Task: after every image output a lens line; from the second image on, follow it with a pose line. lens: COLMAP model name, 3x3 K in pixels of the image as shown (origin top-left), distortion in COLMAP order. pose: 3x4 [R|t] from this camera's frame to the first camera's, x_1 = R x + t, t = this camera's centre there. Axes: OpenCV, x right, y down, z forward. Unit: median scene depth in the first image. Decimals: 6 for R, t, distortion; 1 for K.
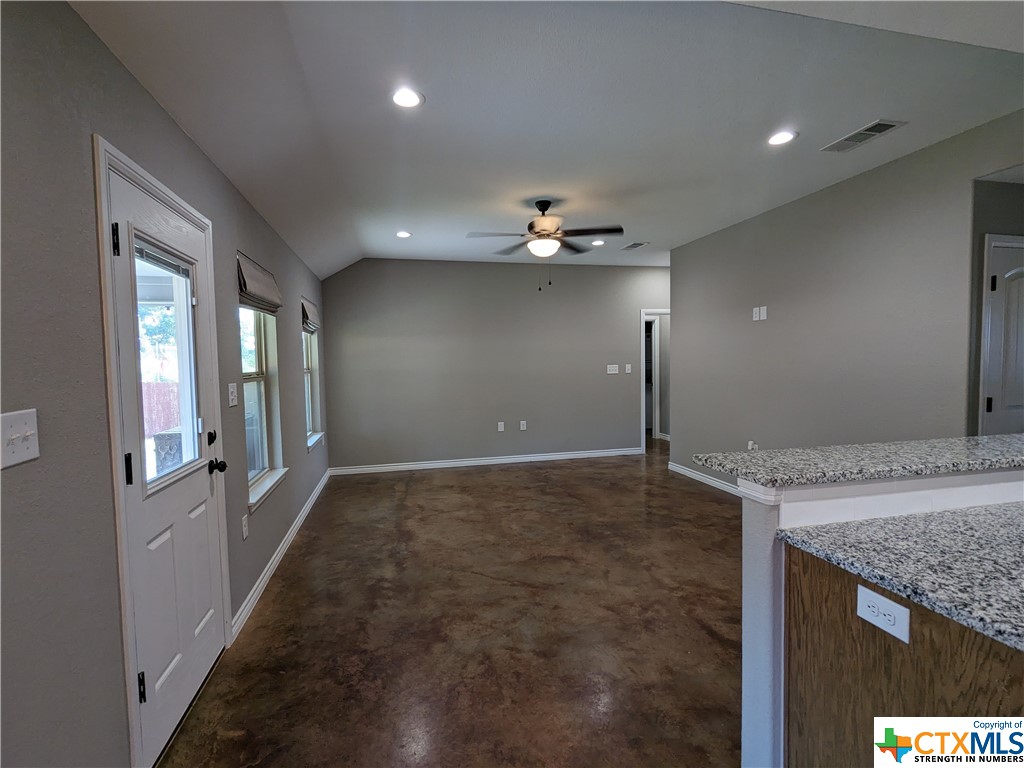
lens RADIAL K [[484.4, 0, 513.8], [0, 484.4, 384.9], [0, 0, 1]] dist [-0.002565, -0.000217]
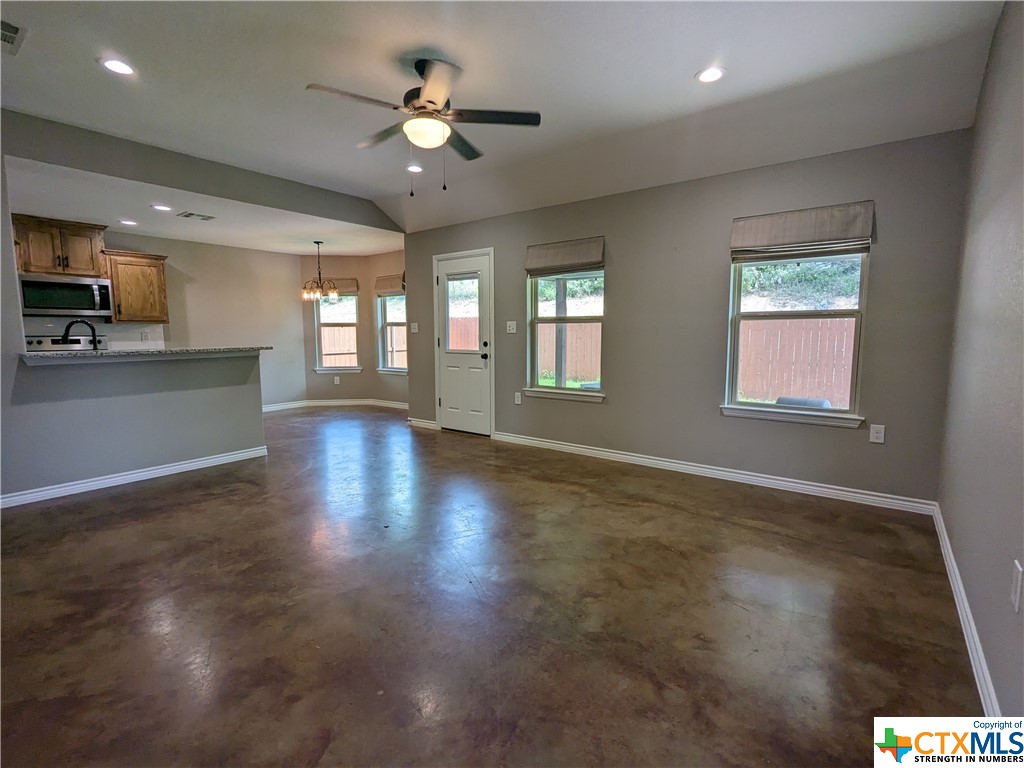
lens RADIAL K [[484.4, 0, 513.8], [0, 484.4, 384.9], [0, 0, 1]] dist [-0.002565, -0.000217]
pose [[-0.780768, 0.088988, -0.618452, 0.387591], [-0.015680, 0.986704, 0.161771, -0.040790], [0.624625, 0.136003, -0.768991, 1.512190]]
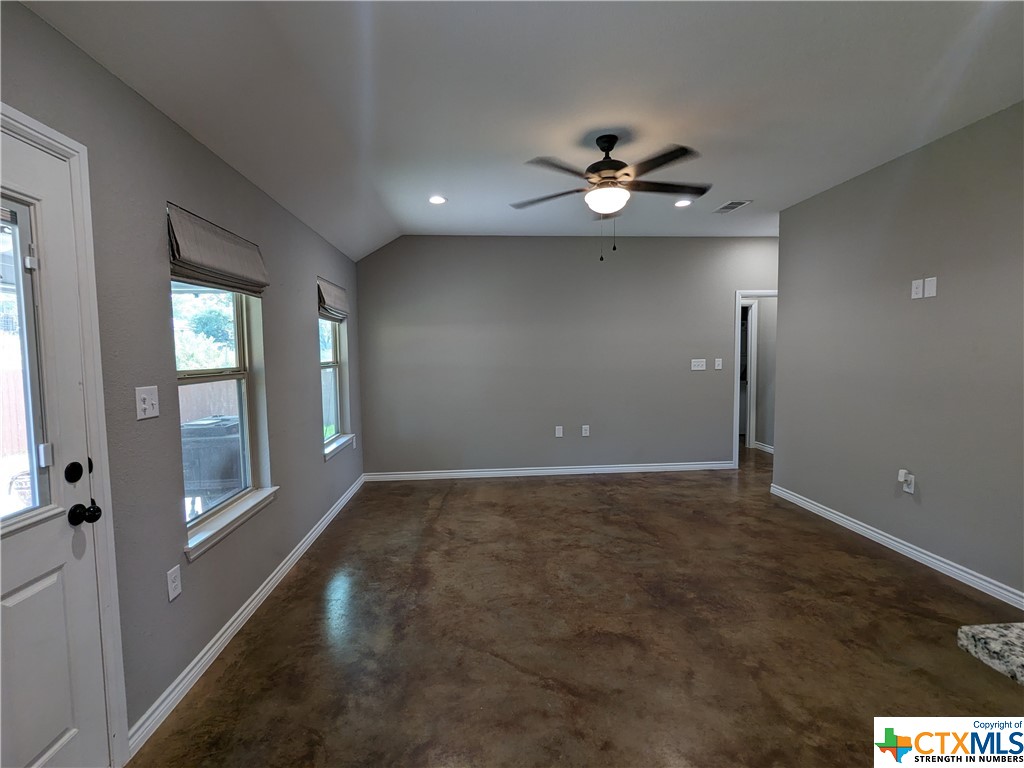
lens RADIAL K [[484.4, 0, 513.8], [0, 484.4, 384.9], [0, 0, 1]] dist [-0.002565, -0.000217]
pose [[0.987988, 0.014491, -0.153850, 0.035919], [-0.011797, 0.999761, 0.018408, -0.014685], [0.154080, -0.016372, 0.987923, 0.226384]]
